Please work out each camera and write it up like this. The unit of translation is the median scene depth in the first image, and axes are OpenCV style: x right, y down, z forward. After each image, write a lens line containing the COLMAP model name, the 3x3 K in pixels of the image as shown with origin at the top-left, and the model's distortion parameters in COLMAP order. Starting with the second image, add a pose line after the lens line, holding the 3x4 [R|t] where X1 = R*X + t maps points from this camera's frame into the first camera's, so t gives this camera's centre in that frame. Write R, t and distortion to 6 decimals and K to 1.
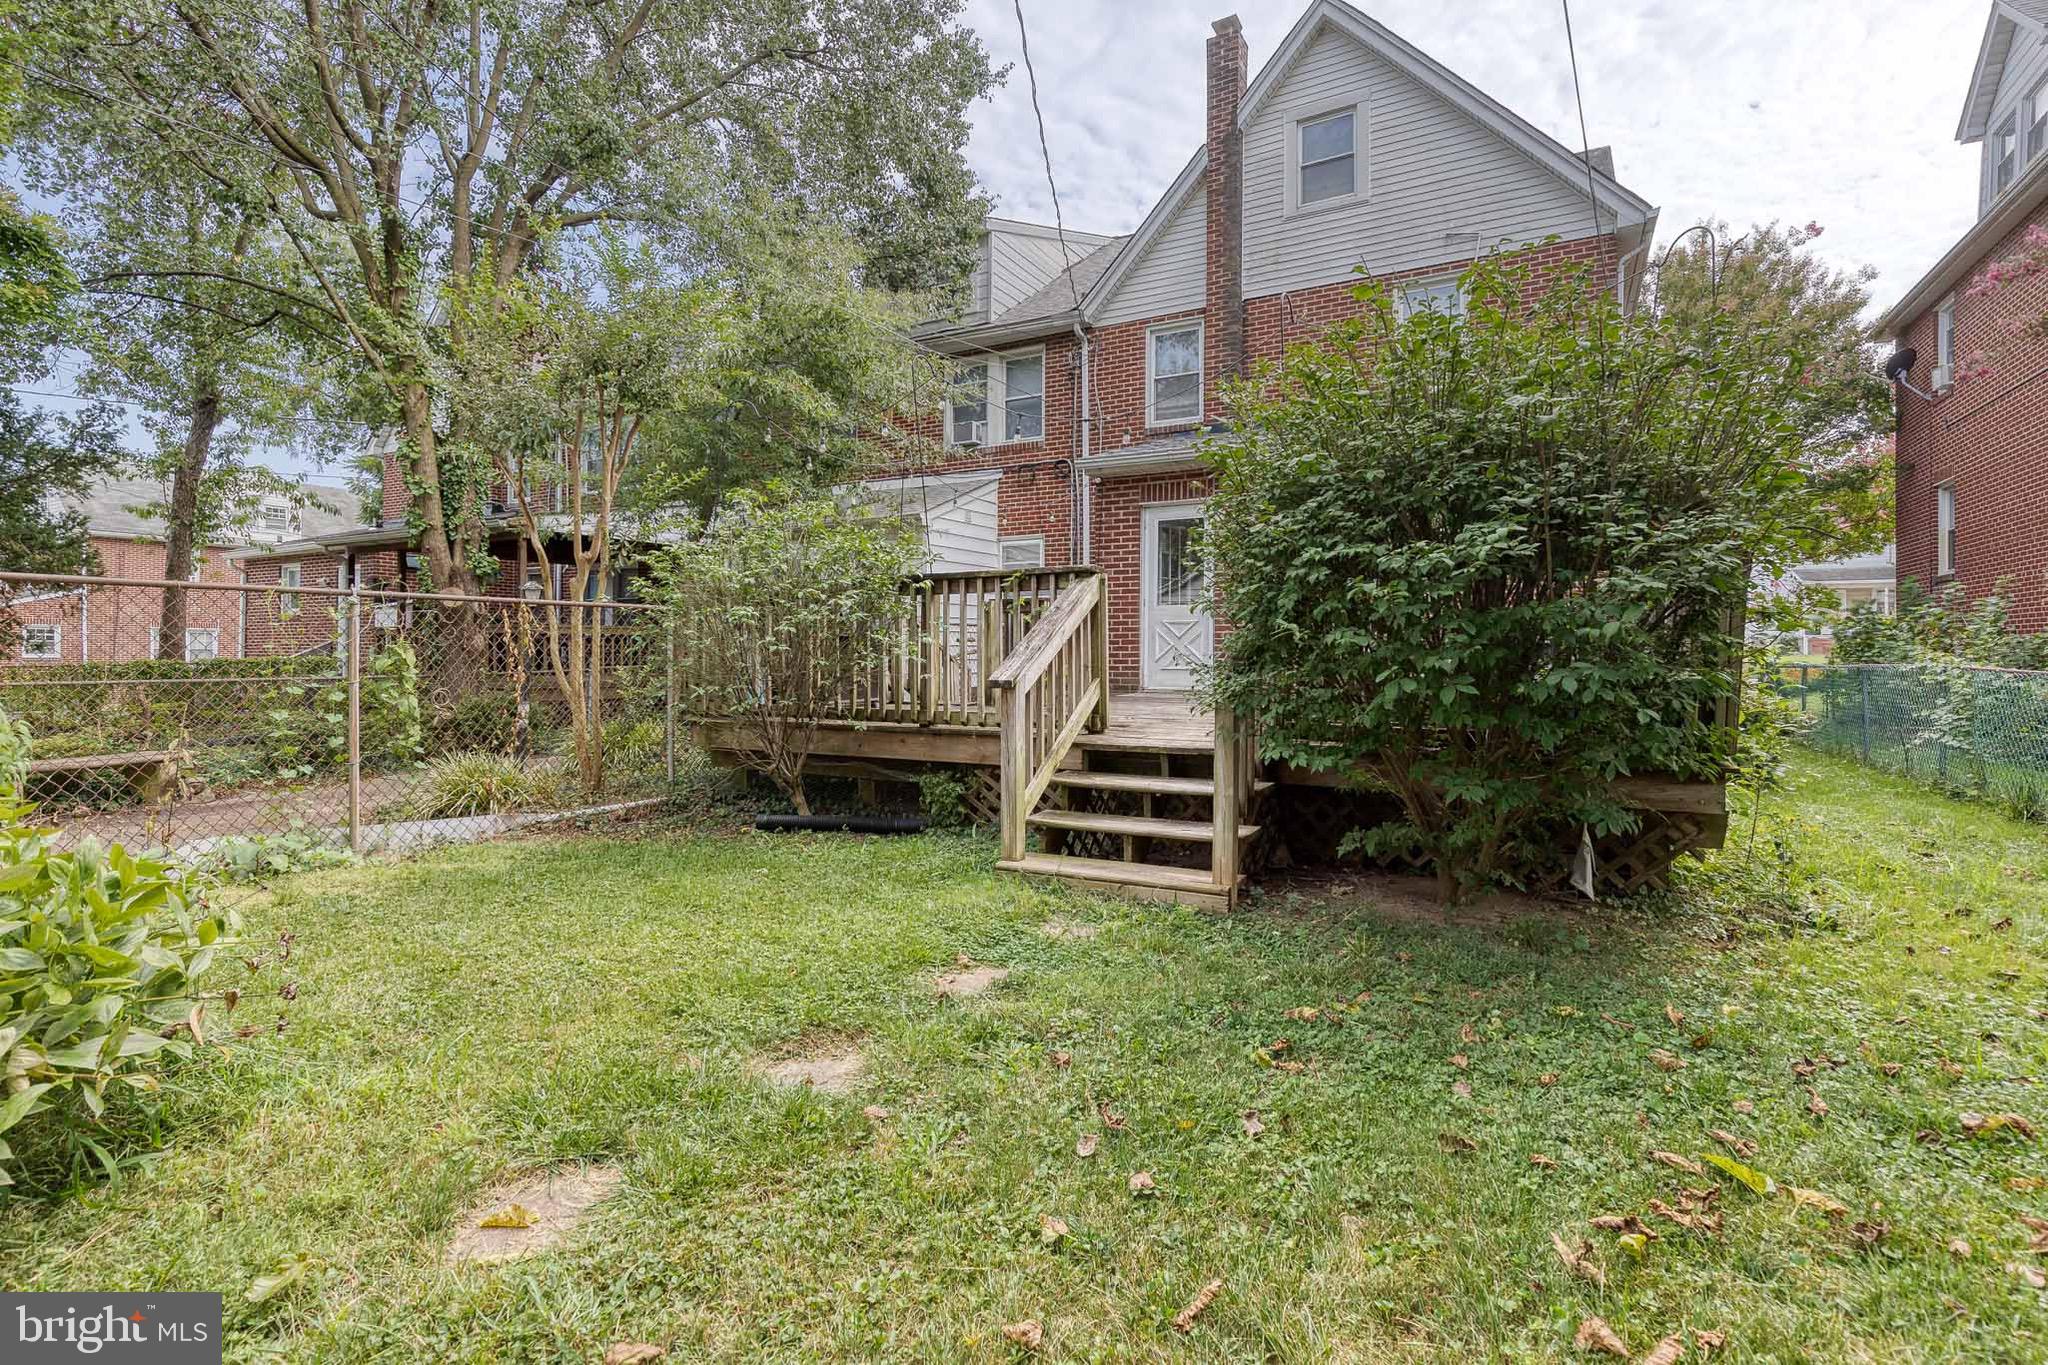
lens RADIAL K [[950.8, 0, 1029.3], [0, 950.8, 644.0], [0, 0, 1]] dist [0.002779, -0.000313]
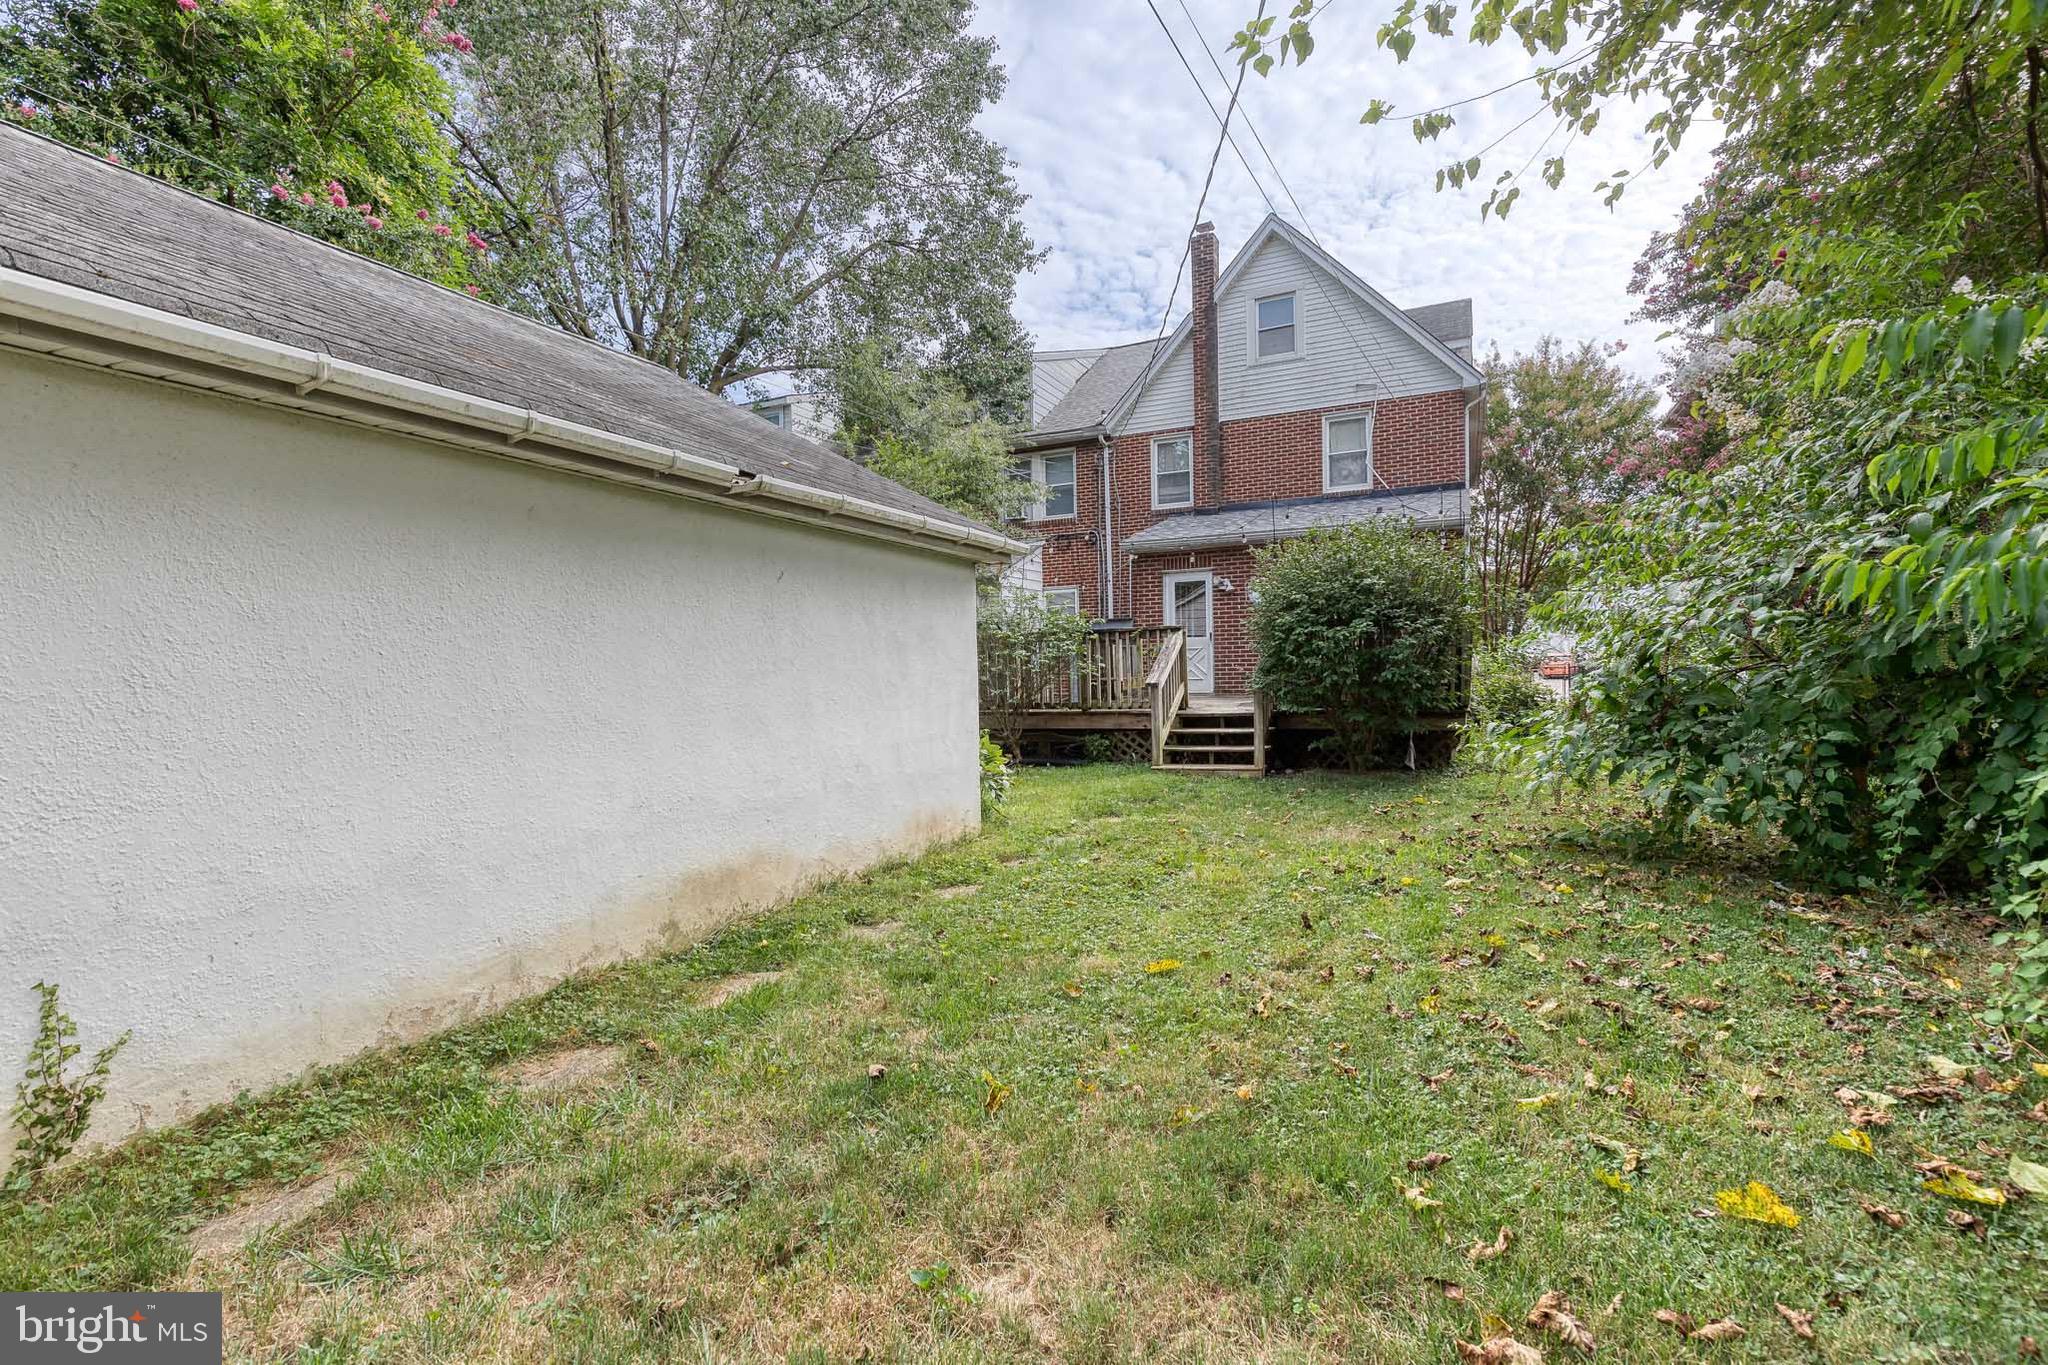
lens RADIAL K [[929.6, 0, 1031.6], [0, 929.6, 680.8], [0, 0, 1]] dist [0.007874, -0.001184]
pose [[0.997815, -0.025951, 0.060765, -0.155999], [0.024772, 0.999492, 0.020074, -0.005701], [-0.061255, -0.018525, 0.997950, -0.397647]]
